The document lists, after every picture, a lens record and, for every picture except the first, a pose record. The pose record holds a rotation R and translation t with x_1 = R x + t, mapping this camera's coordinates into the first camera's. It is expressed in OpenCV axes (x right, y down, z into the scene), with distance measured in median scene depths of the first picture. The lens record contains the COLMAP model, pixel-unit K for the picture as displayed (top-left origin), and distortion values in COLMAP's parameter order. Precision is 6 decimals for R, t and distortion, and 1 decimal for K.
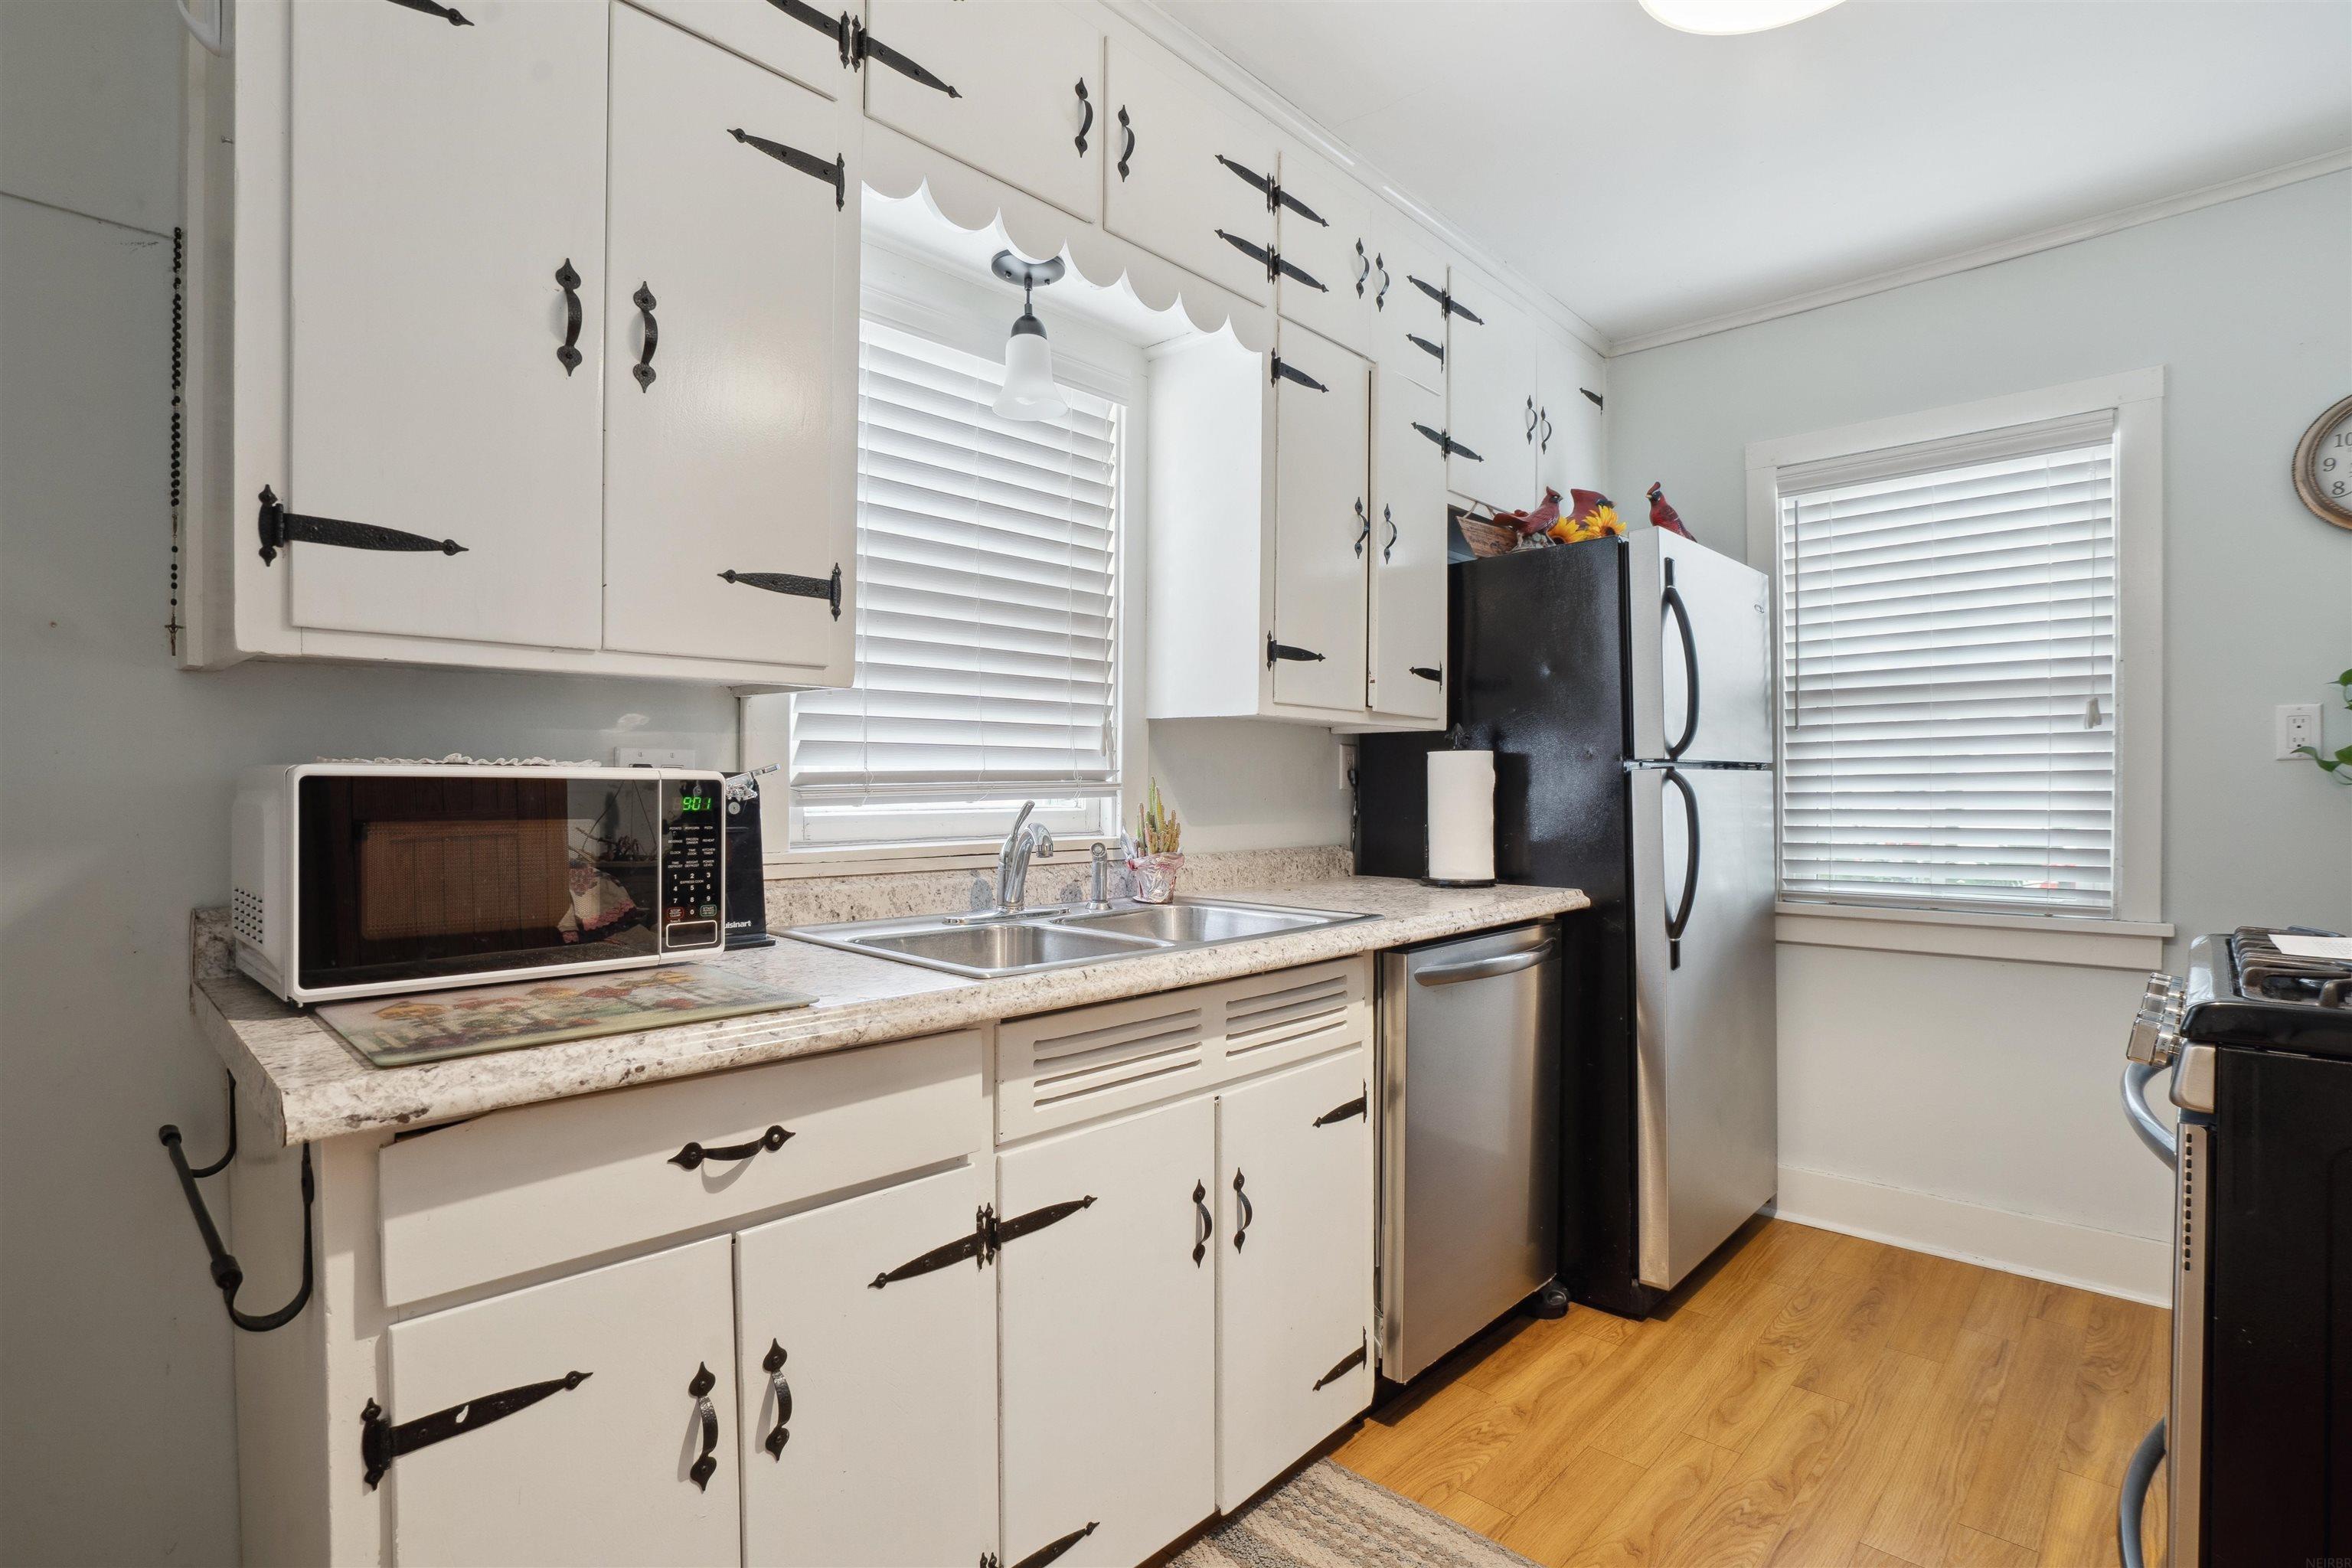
lens RADIAL K [[1116.9, 0, 1177.0], [0, 1116.9, 794.0], [0, 0, 1]] dist [0.000993, -0.000671]
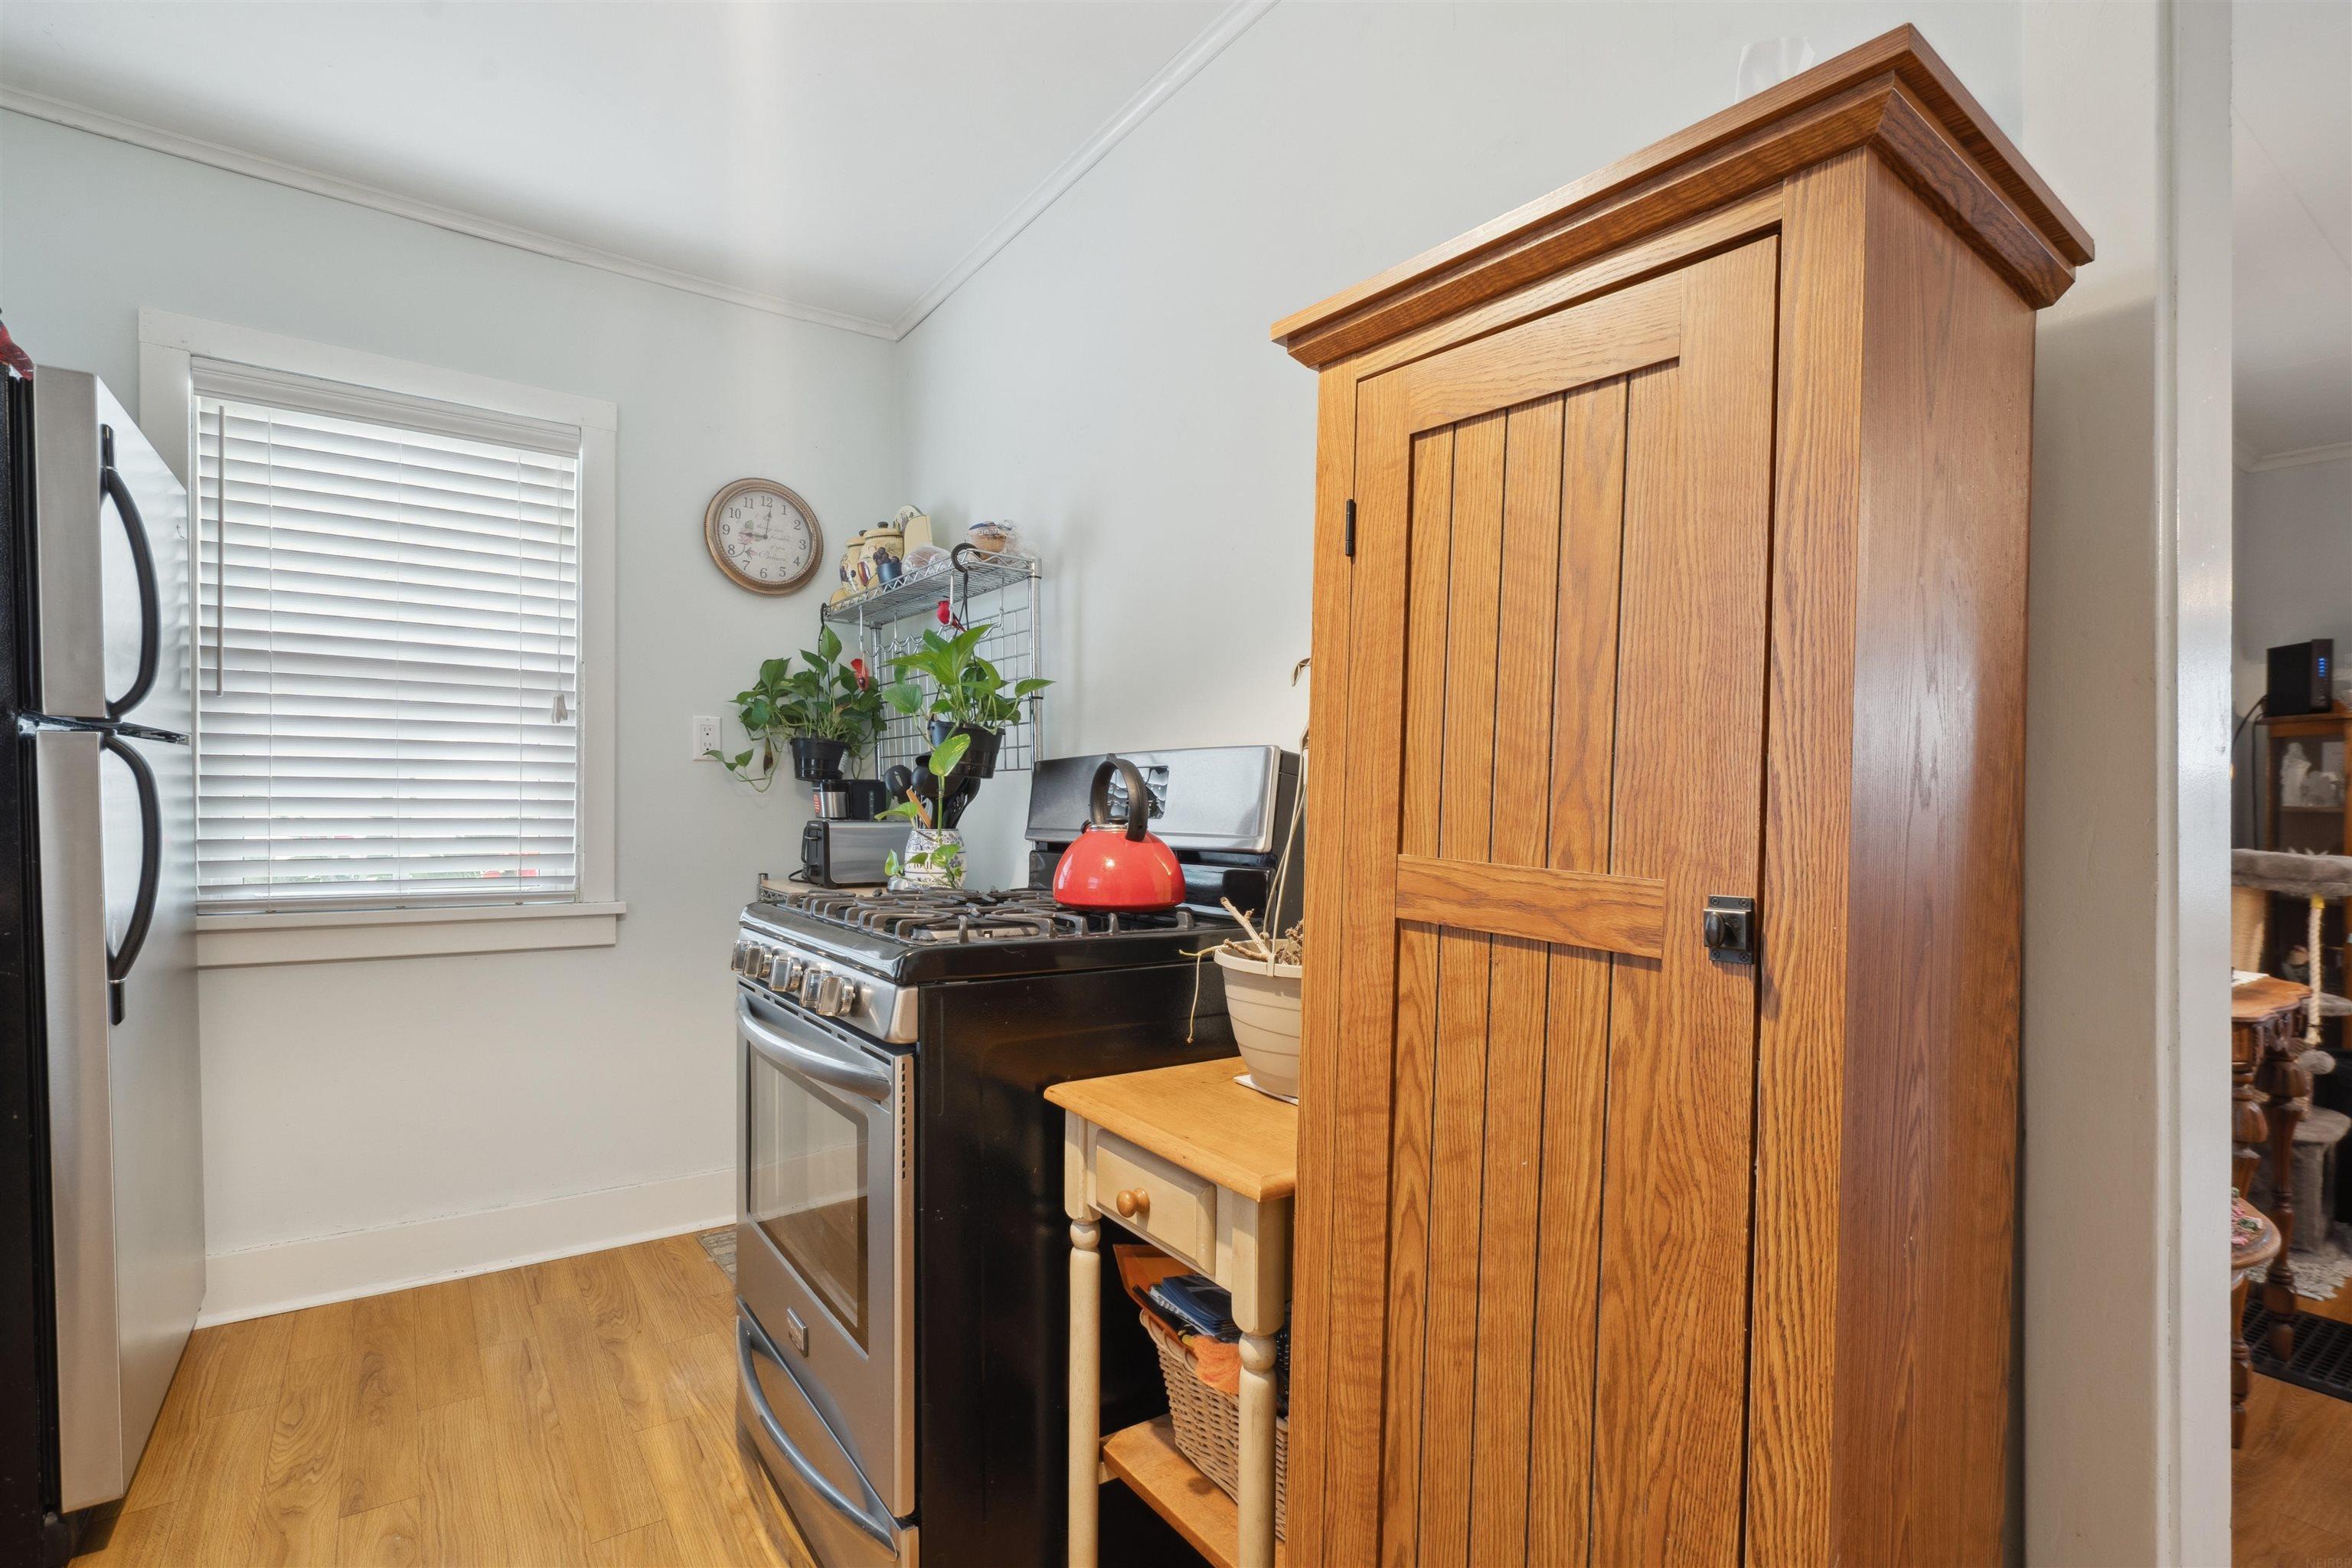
lens RADIAL K [[1116.9, 0, 1172.5], [0, 1116.9, 790.5], [0, 0, 1]] dist [0.000993, -0.000671]
pose [[0.203015, 0.017852, 0.979013, -0.094853], [-0.016860, 0.999749, -0.014734, 0.011452], [-0.979030, -0.013515, 0.203265, 0.219191]]
